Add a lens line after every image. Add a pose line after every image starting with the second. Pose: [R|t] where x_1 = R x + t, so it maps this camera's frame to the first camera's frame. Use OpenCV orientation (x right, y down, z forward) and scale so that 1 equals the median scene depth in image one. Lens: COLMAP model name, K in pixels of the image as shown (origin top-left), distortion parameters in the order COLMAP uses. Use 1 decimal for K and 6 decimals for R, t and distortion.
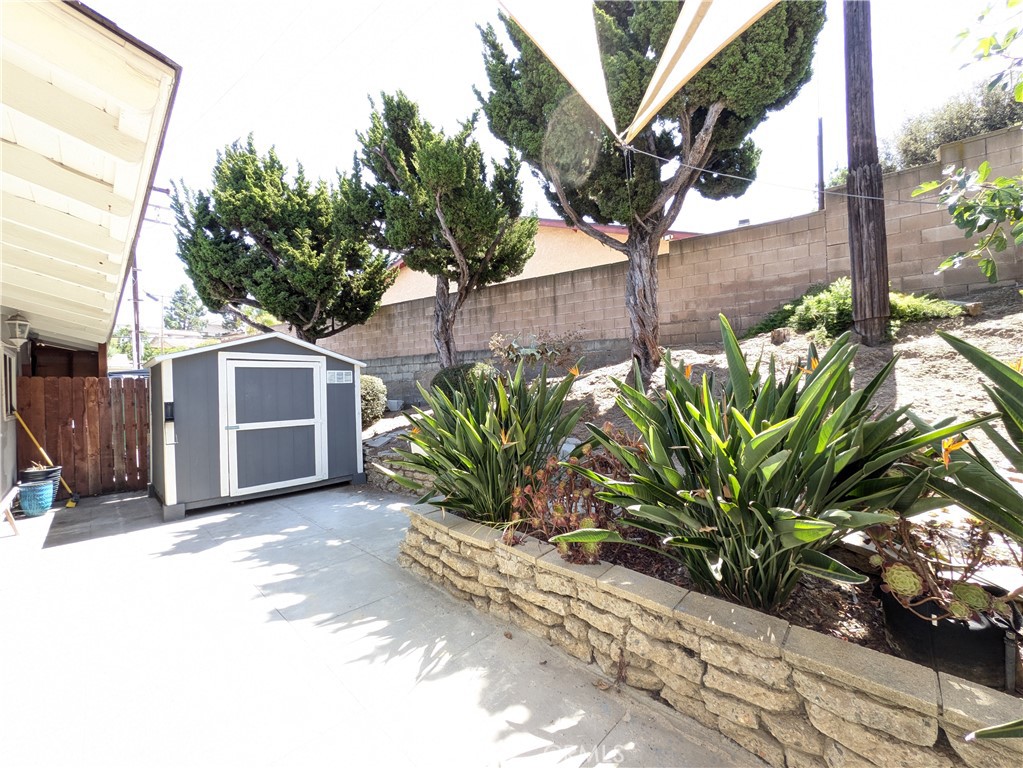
lens RADIAL K [[405.1, 0, 515.2], [0, 405.1, 384.7], [0, 0, 1]] dist [-0.002544, 0.001035]
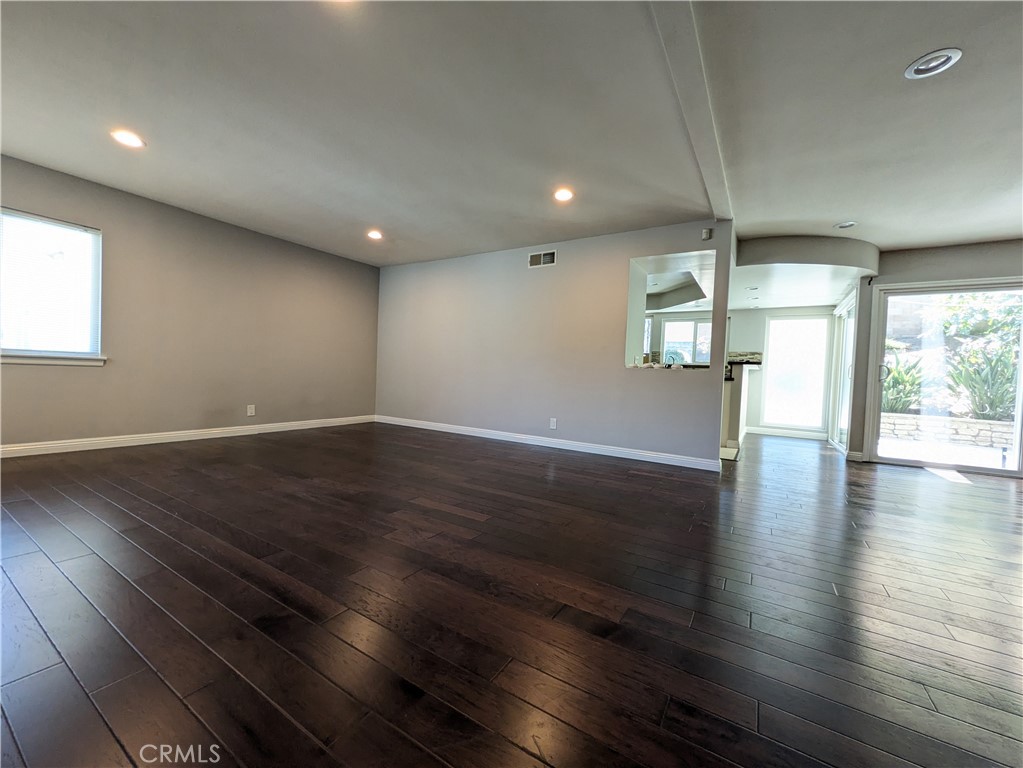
lens RADIAL K [[405.1, 0, 512.7], [0, 405.1, 384.4], [0, 0, 1]] dist [-0.002544, 0.001035]
pose [[0.975492, 0.059104, 0.211949, -1.491078], [-0.066315, 0.997431, 0.027073, 0.120894], [-0.209804, -0.040465, 0.976906, -0.803148]]
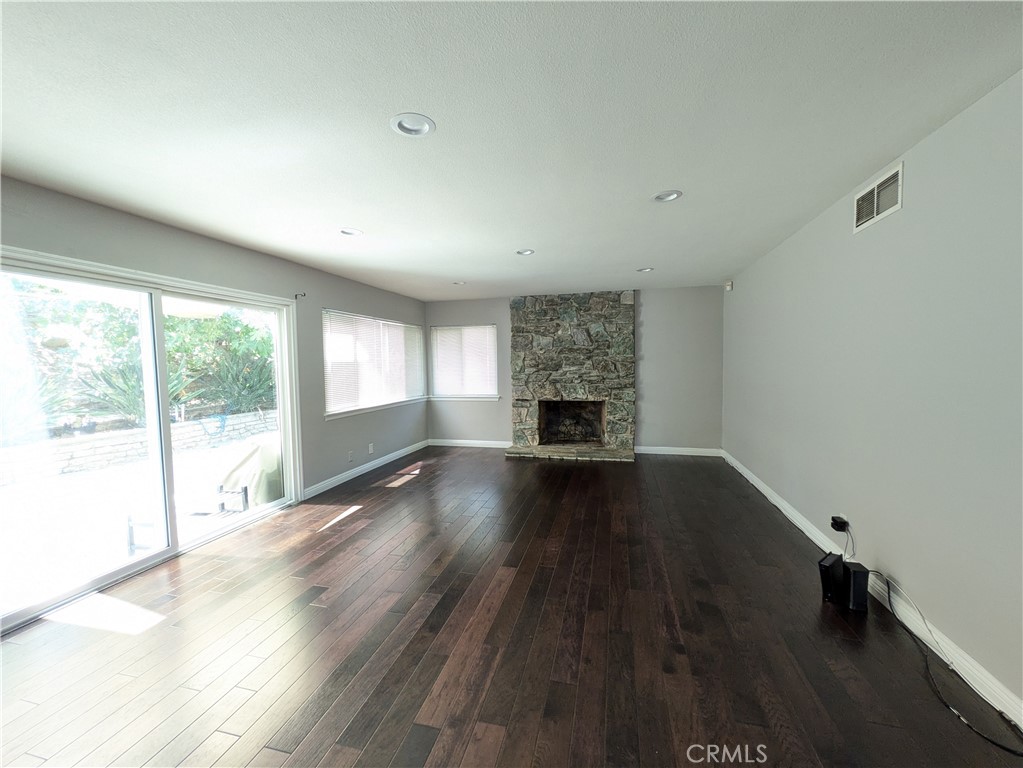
lens RADIAL K [[405.1, 0, 513.0], [0, 405.1, 386.6], [0, 0, 1]] dist [-0.002544, 0.001035]
pose [[-0.484670, -0.017042, 0.874531, -1.096219], [0.018321, 0.999393, 0.029629, 0.017882], [-0.874505, 0.030383, -0.484063, -0.433323]]
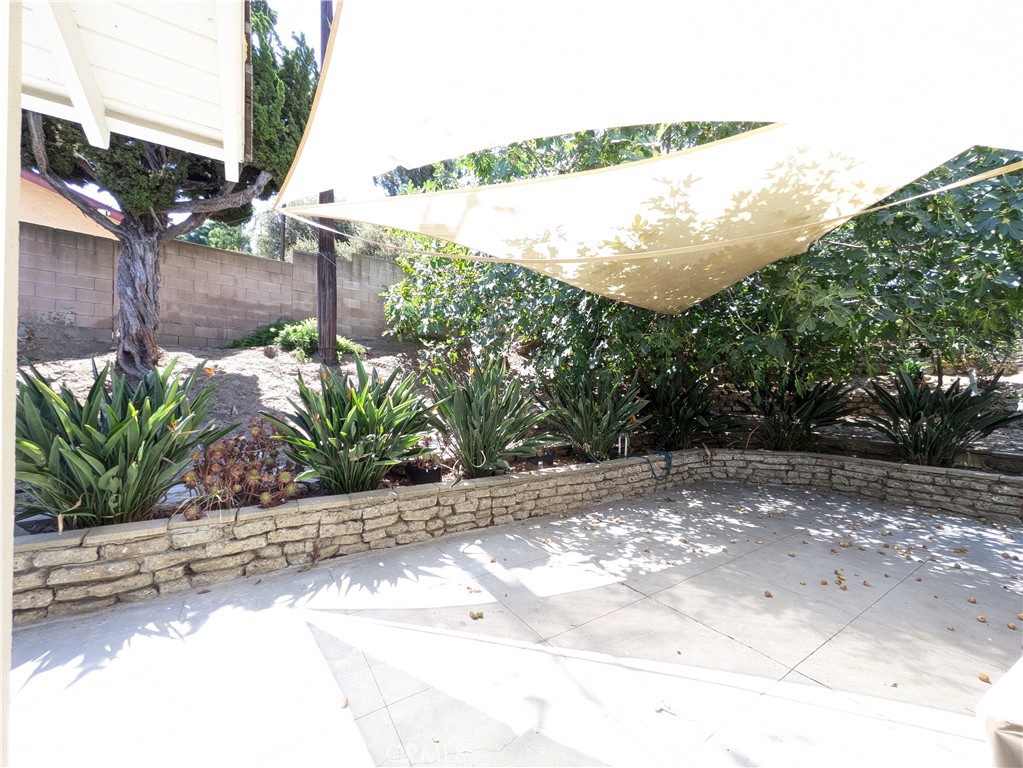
lens RADIAL K [[405.1, 0, 512.6], [0, 405.1, 386.0], [0, 0, 1]] dist [-0.002544, 0.001035]
pose [[0.226437, 0.034363, 0.973420, -0.429256], [-0.021340, 0.999313, -0.030313, 0.014744], [-0.973792, -0.013909, 0.227014, -0.060799]]
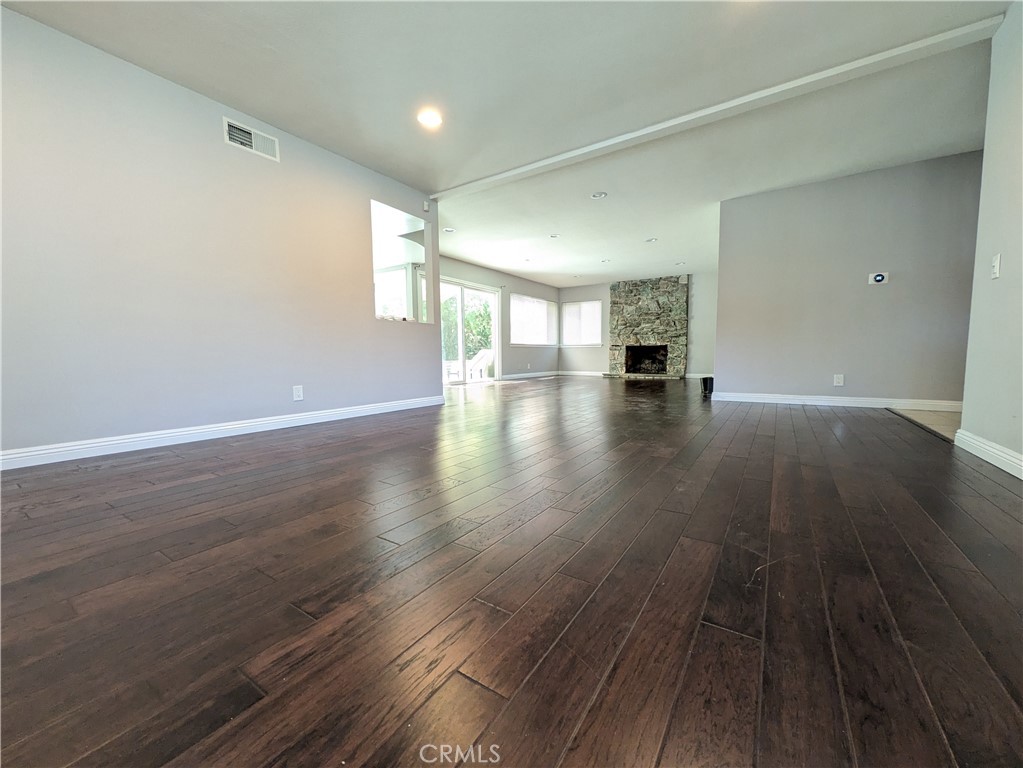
lens RADIAL K [[405.1, 0, 514.0], [0, 405.1, 386.2], [0, 0, 1]] dist [-0.002544, 0.001035]
pose [[-0.176566, -0.052010, 0.982914, -1.879334], [0.001310, 0.998590, 0.053074, 0.177770], [-0.984288, 0.010659, -0.176248, -0.212630]]
